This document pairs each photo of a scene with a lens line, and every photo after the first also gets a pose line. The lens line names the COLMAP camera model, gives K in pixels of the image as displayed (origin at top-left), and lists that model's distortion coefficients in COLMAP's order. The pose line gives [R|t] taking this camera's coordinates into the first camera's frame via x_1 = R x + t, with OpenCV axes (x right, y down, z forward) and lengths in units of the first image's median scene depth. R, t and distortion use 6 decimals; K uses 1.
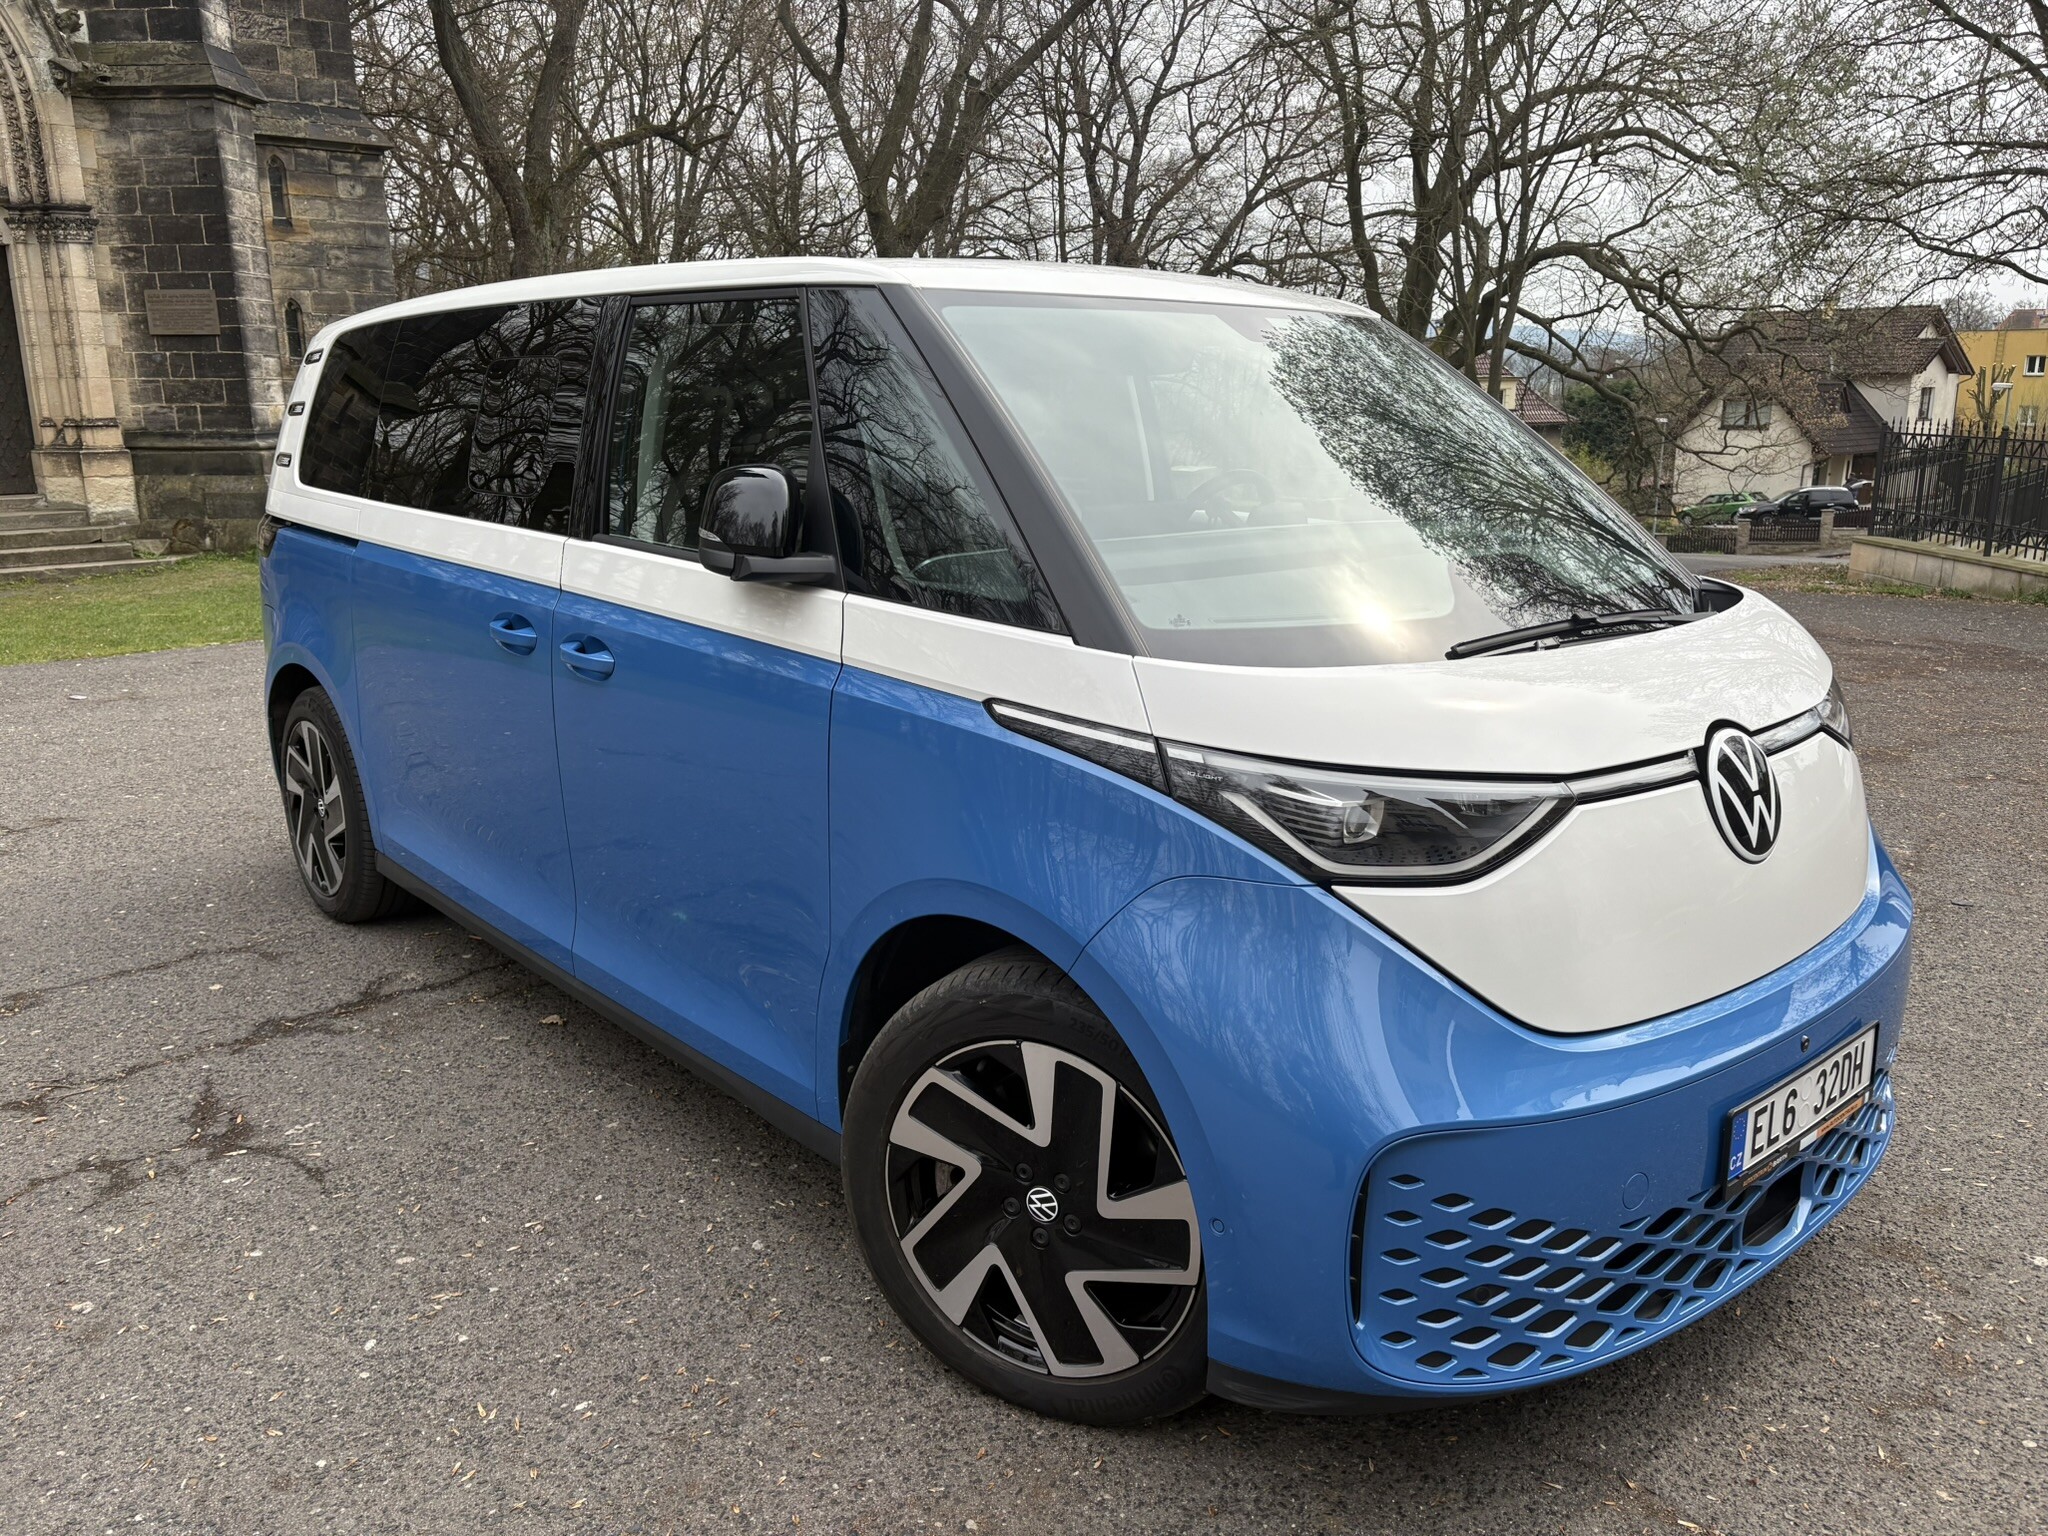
lens RADIAL K [[1566.8, 0, 1028.4], [0, 1566.8, 769.9], [0, 0, 1]] dist [0.028947, -0.045602]
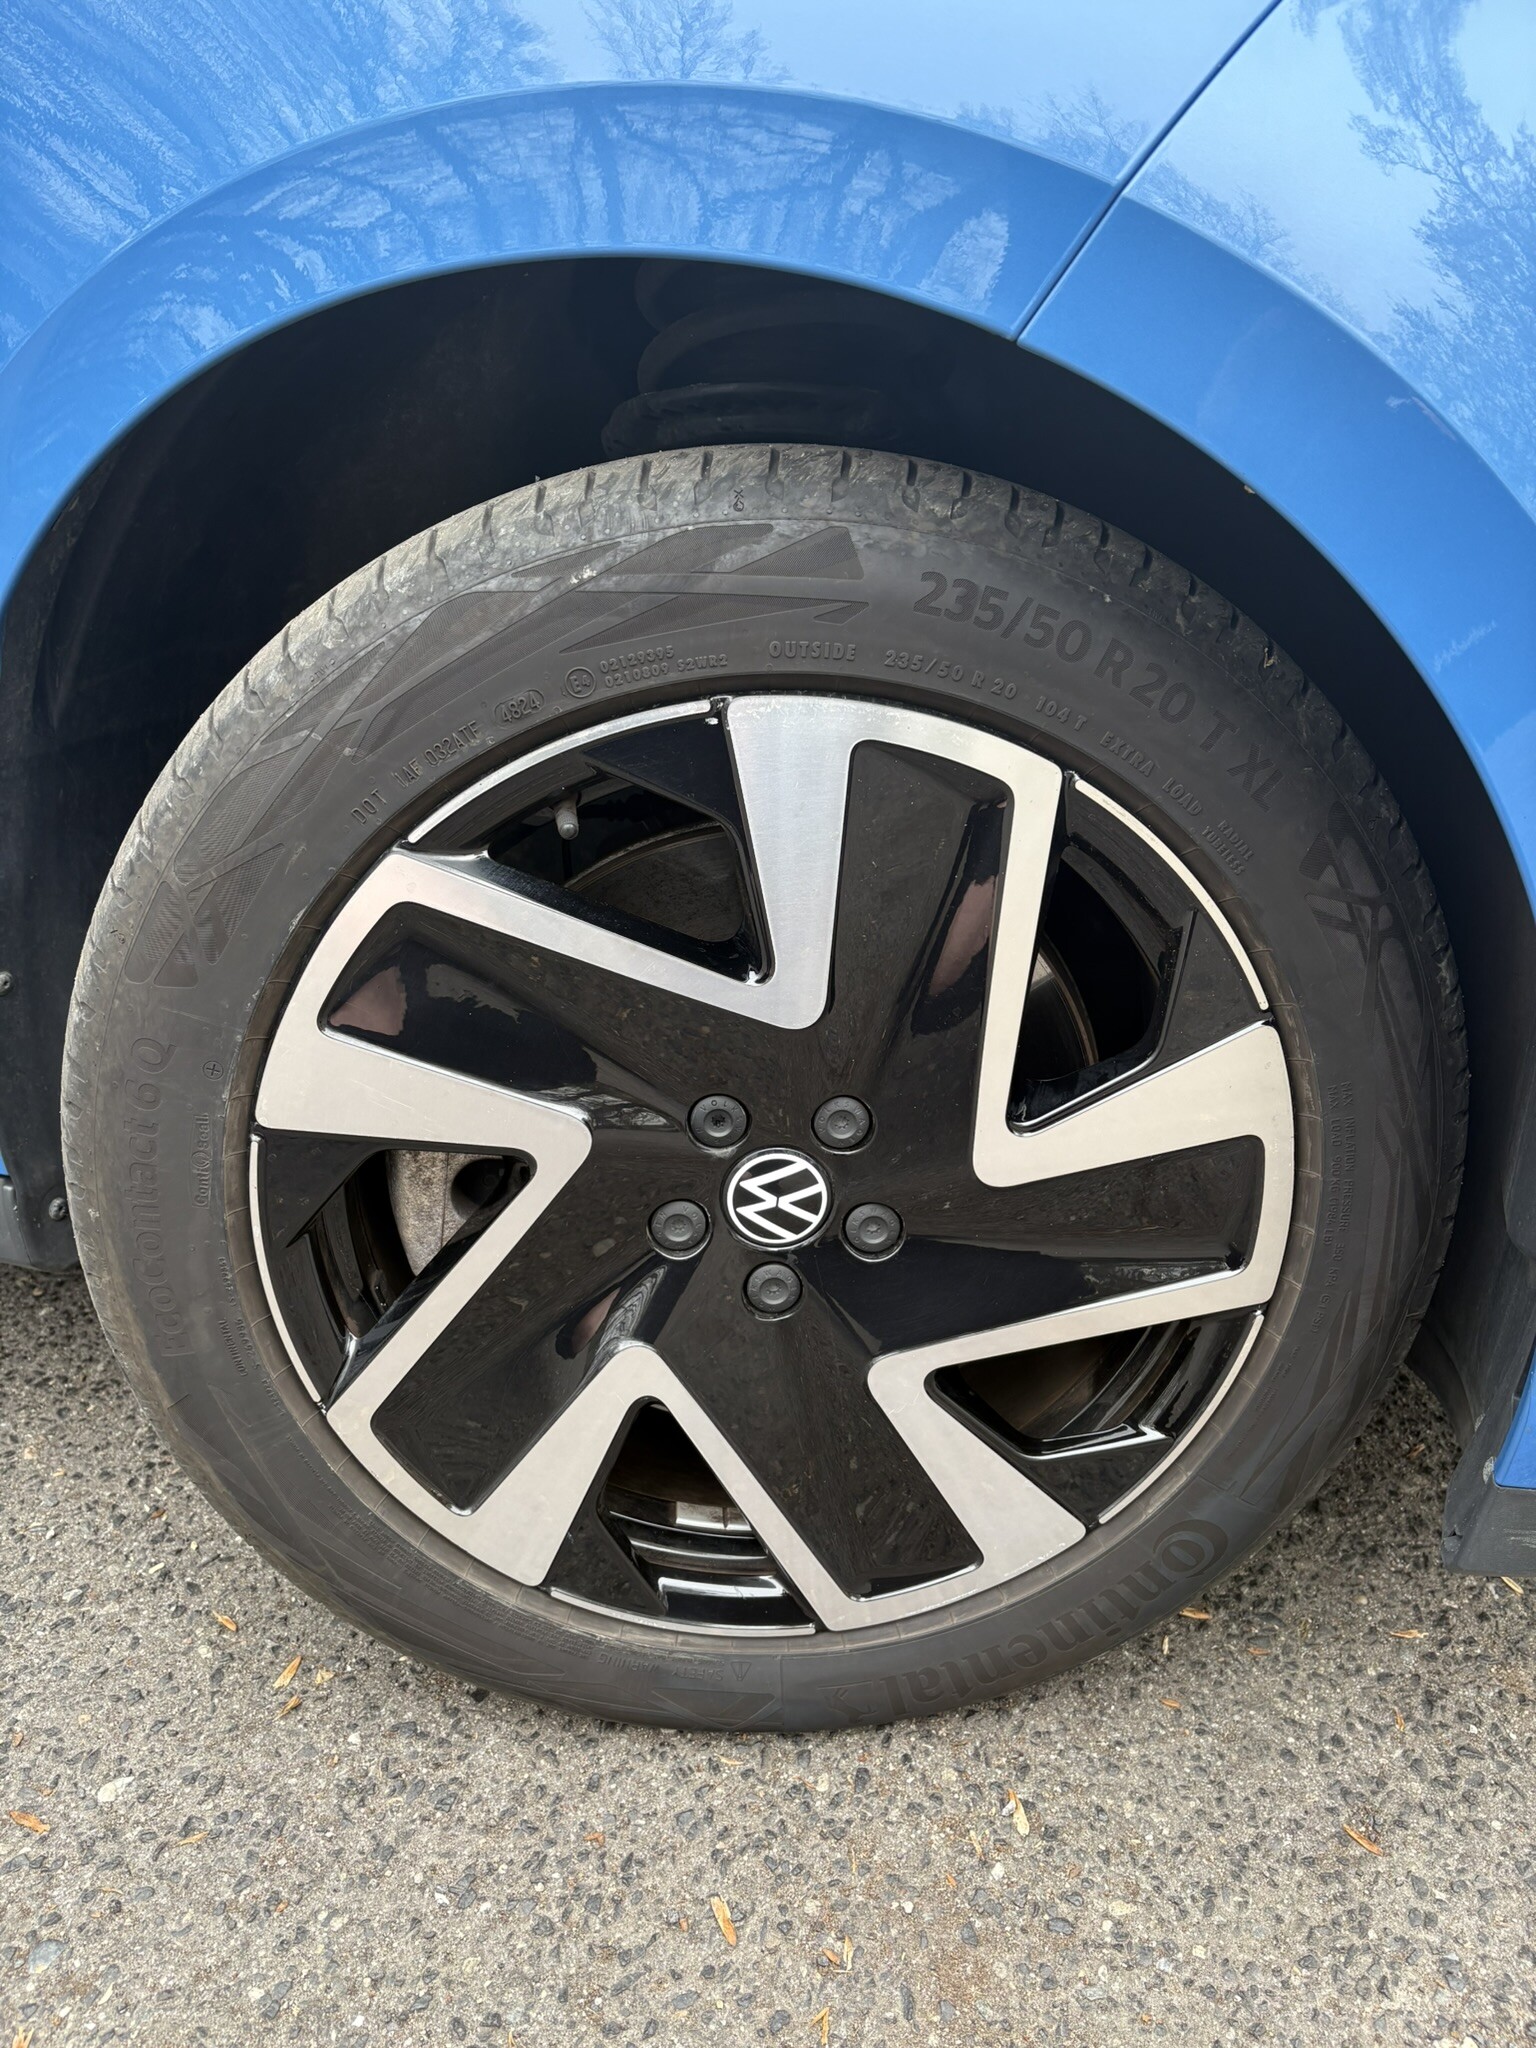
lens RADIAL K [[1566.8, 0, 761.7], [0, 1566.8, 1023.0], [0, 0, 1]] dist [0.028947, -0.045602]
pose [[0.871849, -0.174413, 0.457666, -0.143458], [0.101173, 0.978425, 0.180137, 0.173999], [-0.479210, -0.110749, 0.870685, 0.695683]]
